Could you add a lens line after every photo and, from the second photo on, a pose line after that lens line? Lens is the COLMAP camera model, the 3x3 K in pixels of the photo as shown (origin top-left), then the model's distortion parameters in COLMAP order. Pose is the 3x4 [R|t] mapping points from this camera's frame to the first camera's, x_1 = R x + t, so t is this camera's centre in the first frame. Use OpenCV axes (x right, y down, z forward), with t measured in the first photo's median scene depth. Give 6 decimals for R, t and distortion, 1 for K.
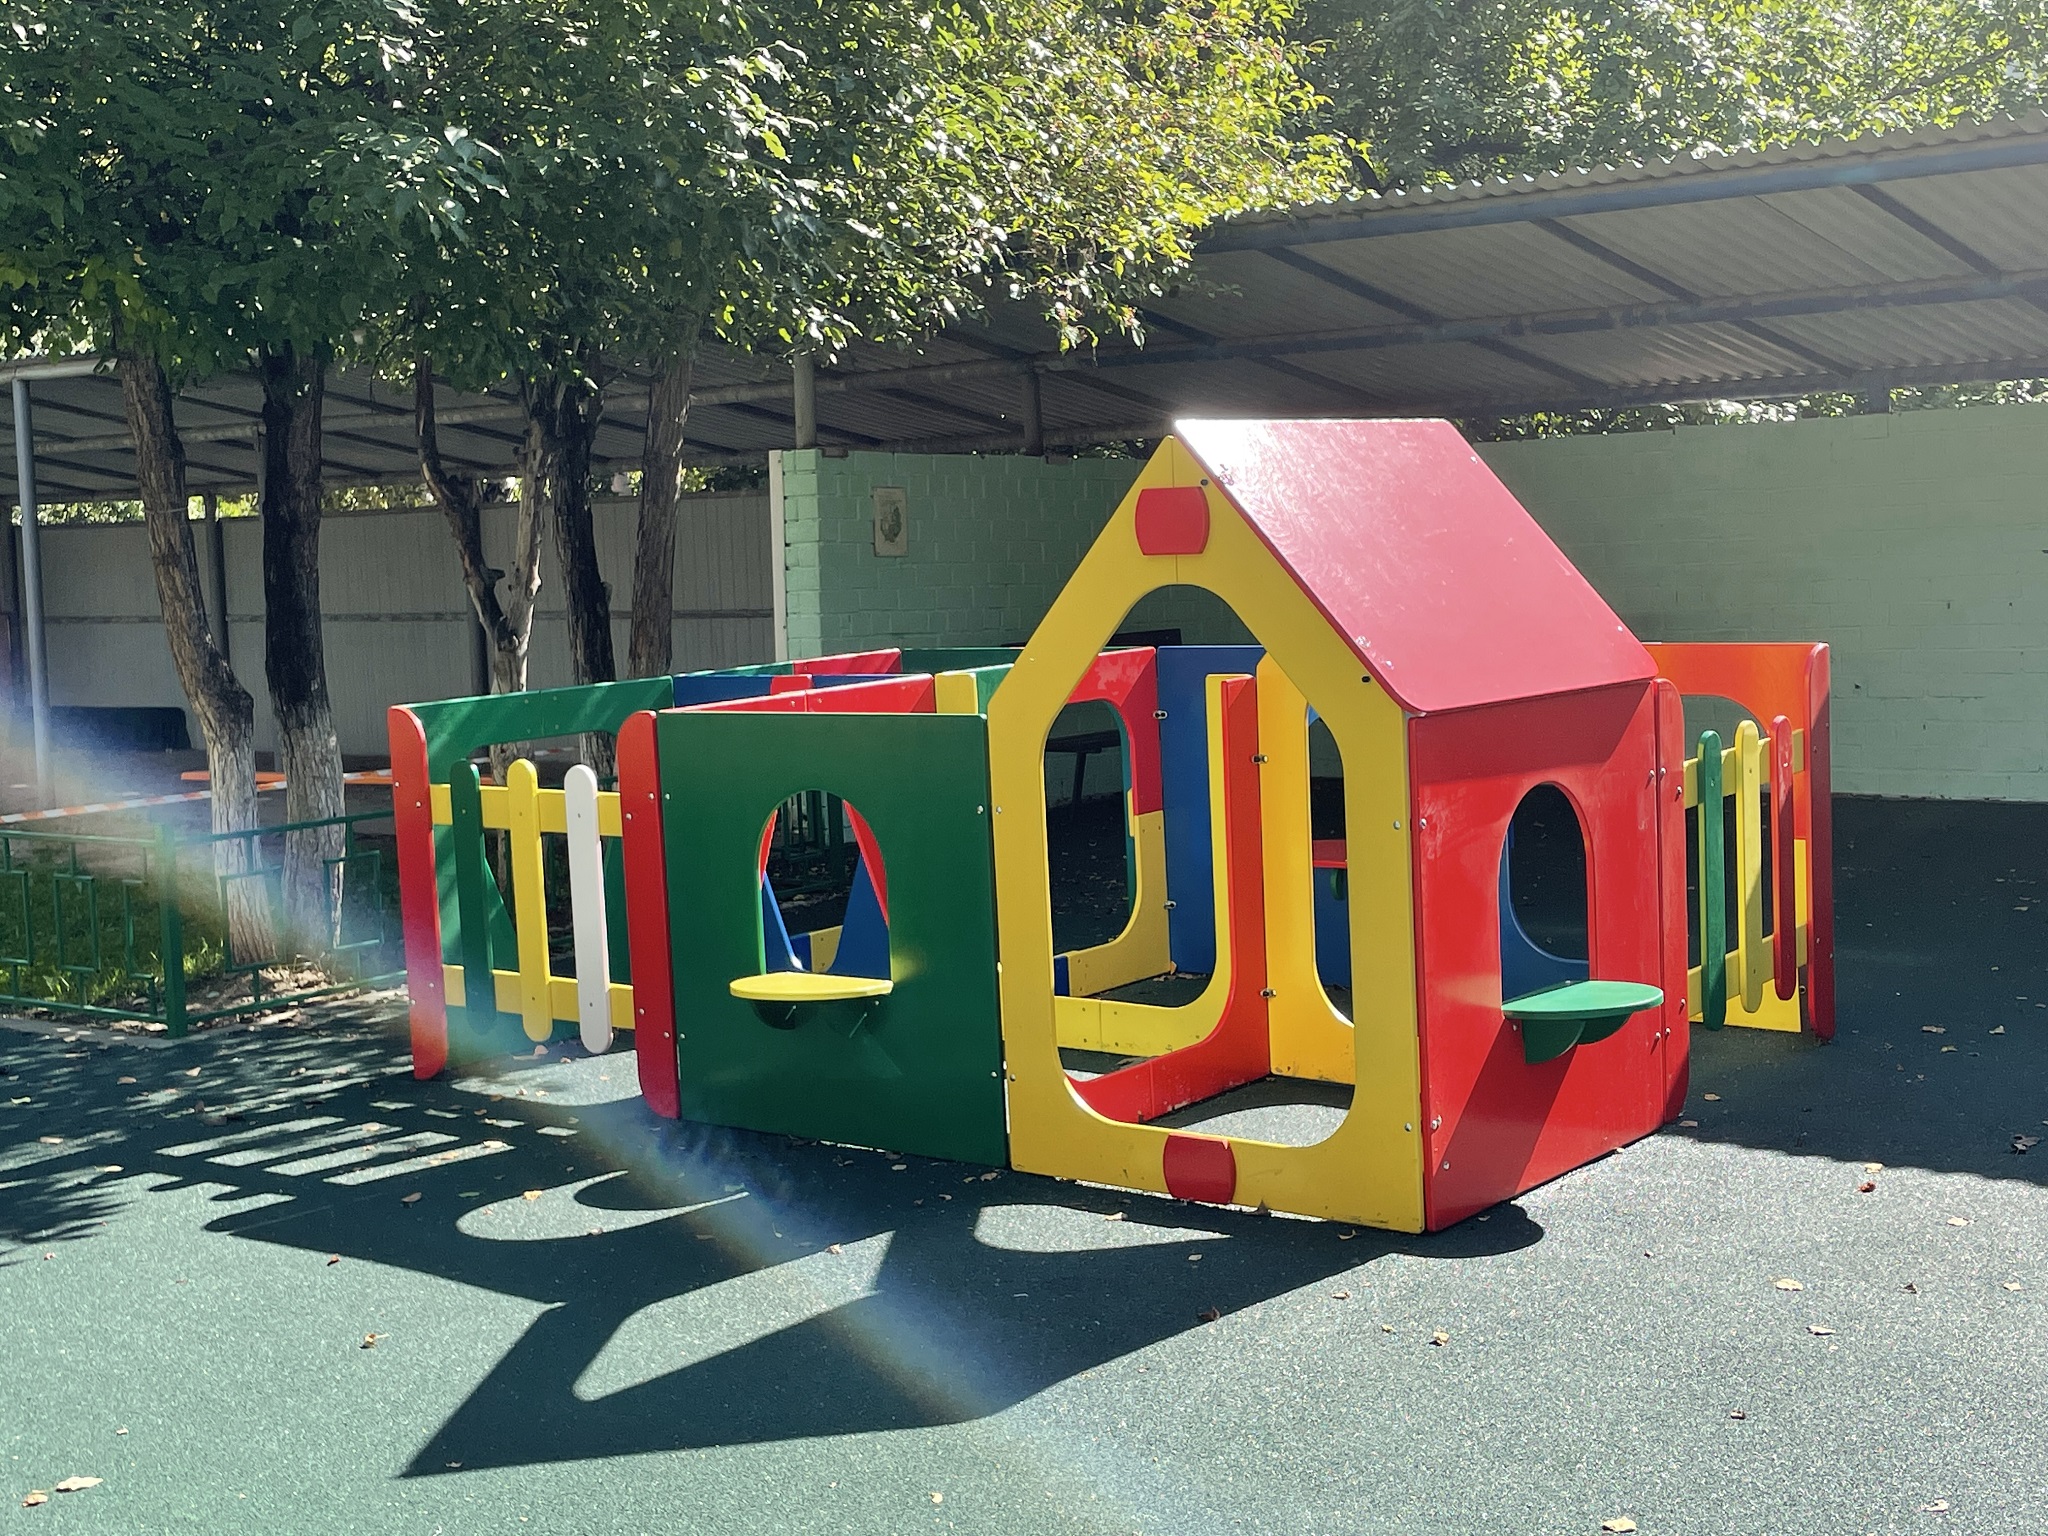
lens RADIAL K [[2668.3, 0, 1024.0], [0, 2668.3, 768.0], [0, 0, 1]] dist [0.011878, 0.012840]
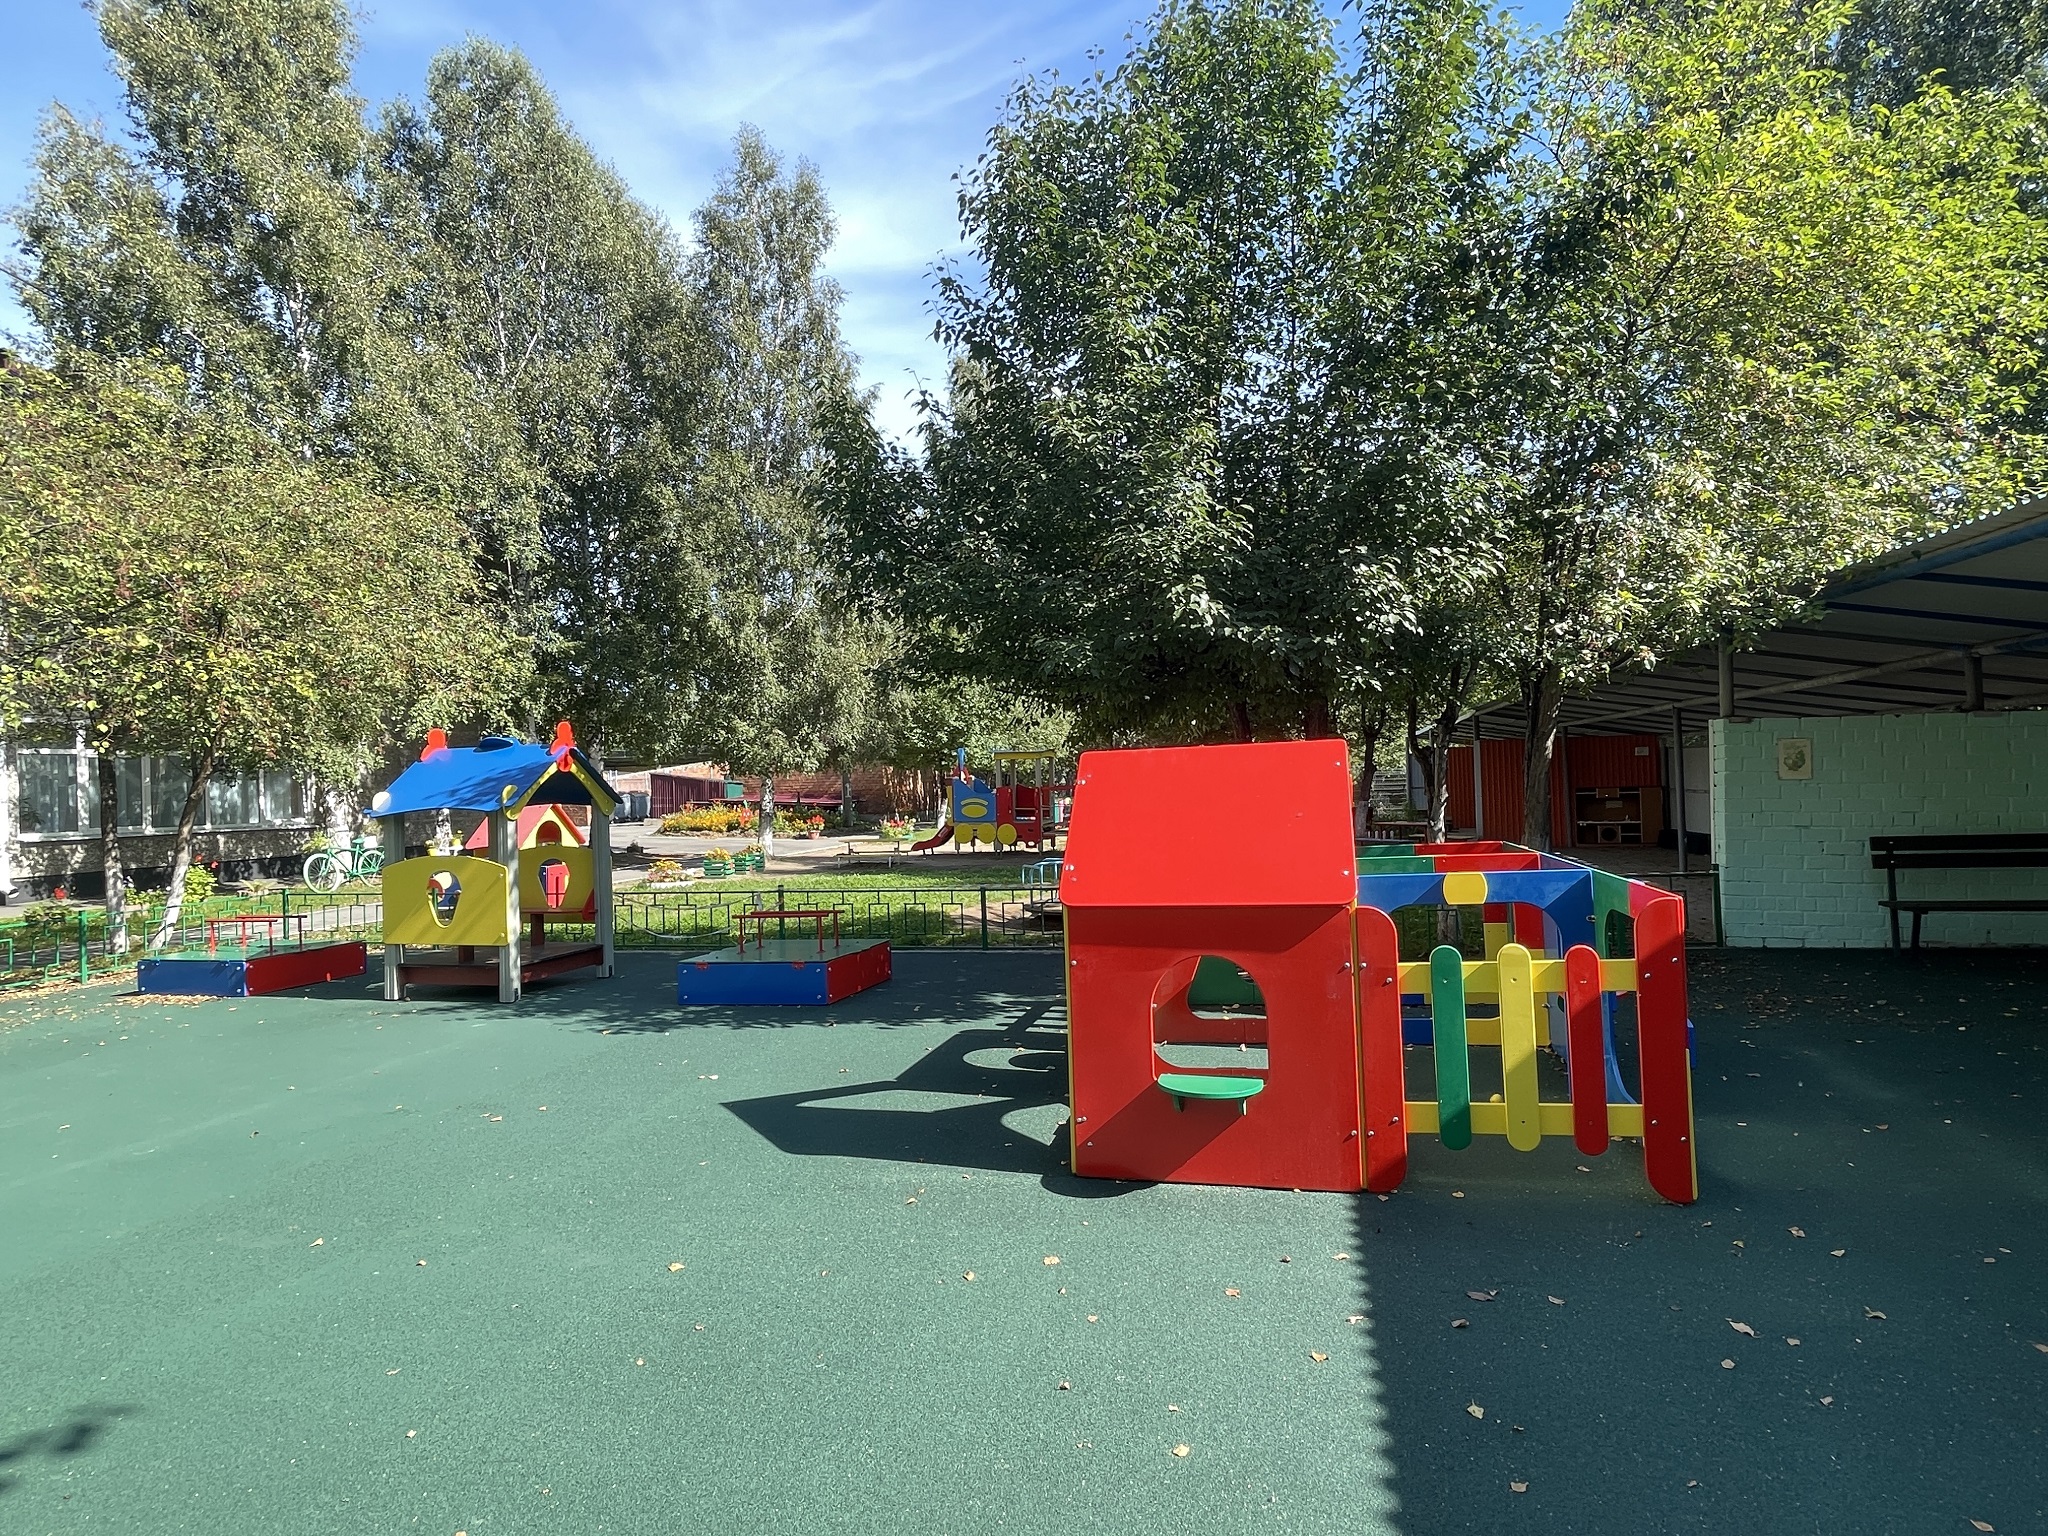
lens RADIAL K [[1090.4, 0, 1024.0], [0, 1090.4, 768.0], [0, 0, 1]] dist [-0.002069, -0.000344]
pose [[0.380979, 0.012899, -0.924494, 0.820728], [-0.058930, 0.998208, -0.010358, -0.105500], [0.922704, 0.058426, 0.381056, 0.608335]]
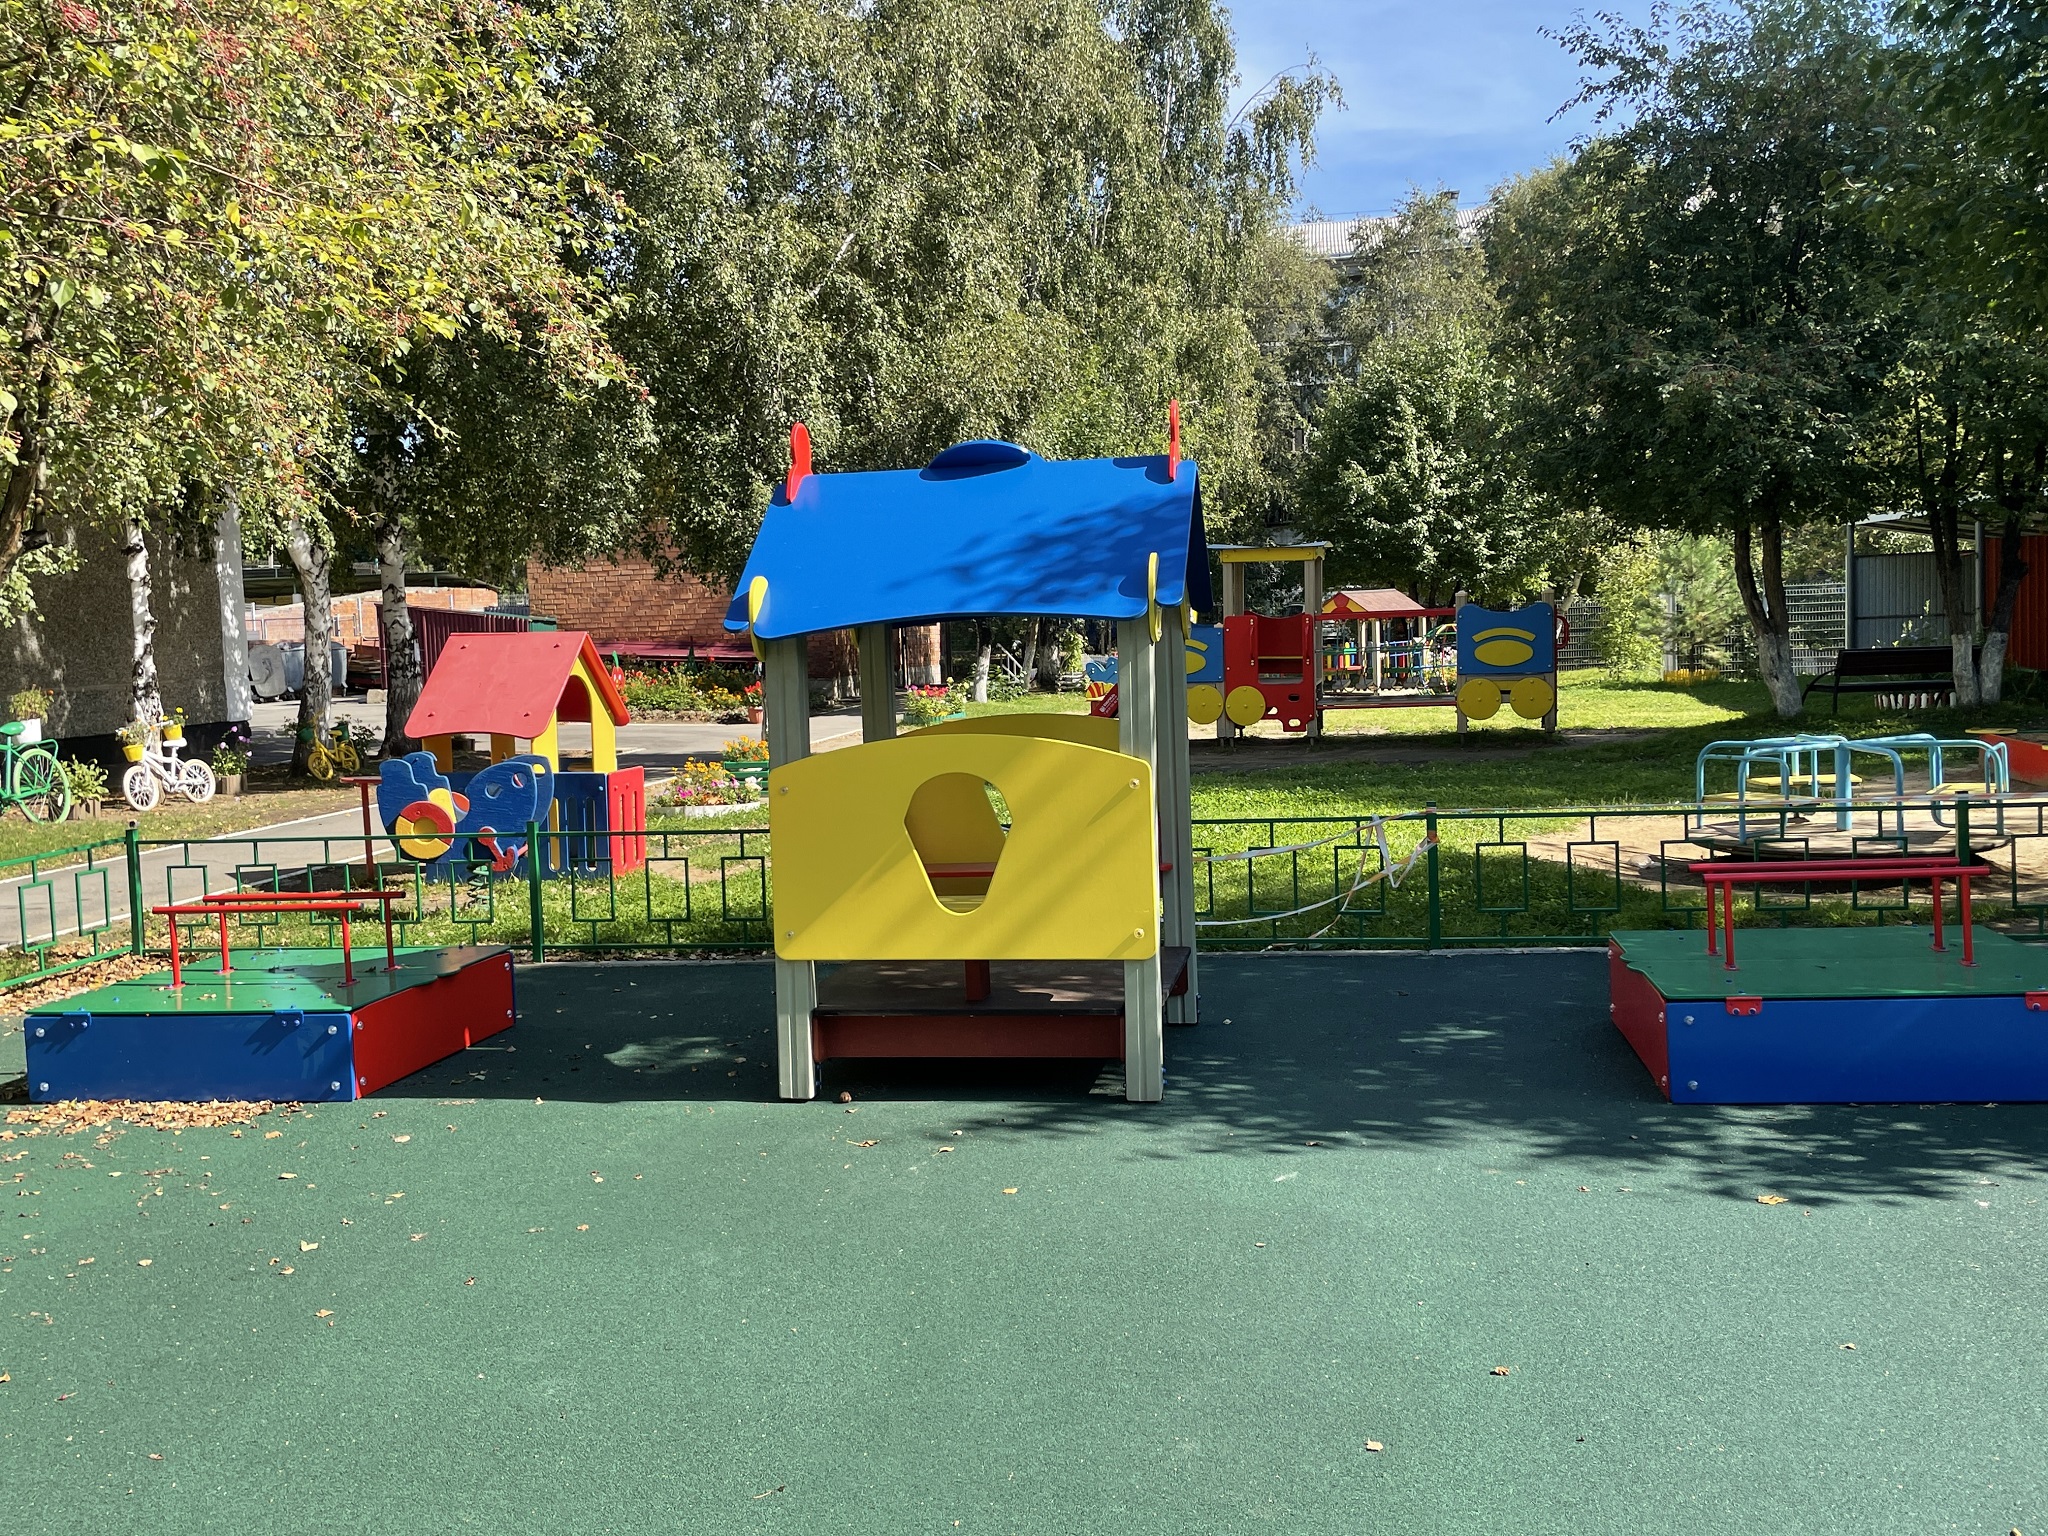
lens RADIAL K [[1835.7, 0, 1024.0], [0, 1835.7, 768.0], [0, 0, 1]] dist [-0.009695, -0.009022]
pose [[0.492828, 0.086398, -0.865826, 0.654606], [-0.053828, 0.996180, 0.068767, -0.085054], [0.868460, 0.012715, 0.495596, 0.482770]]
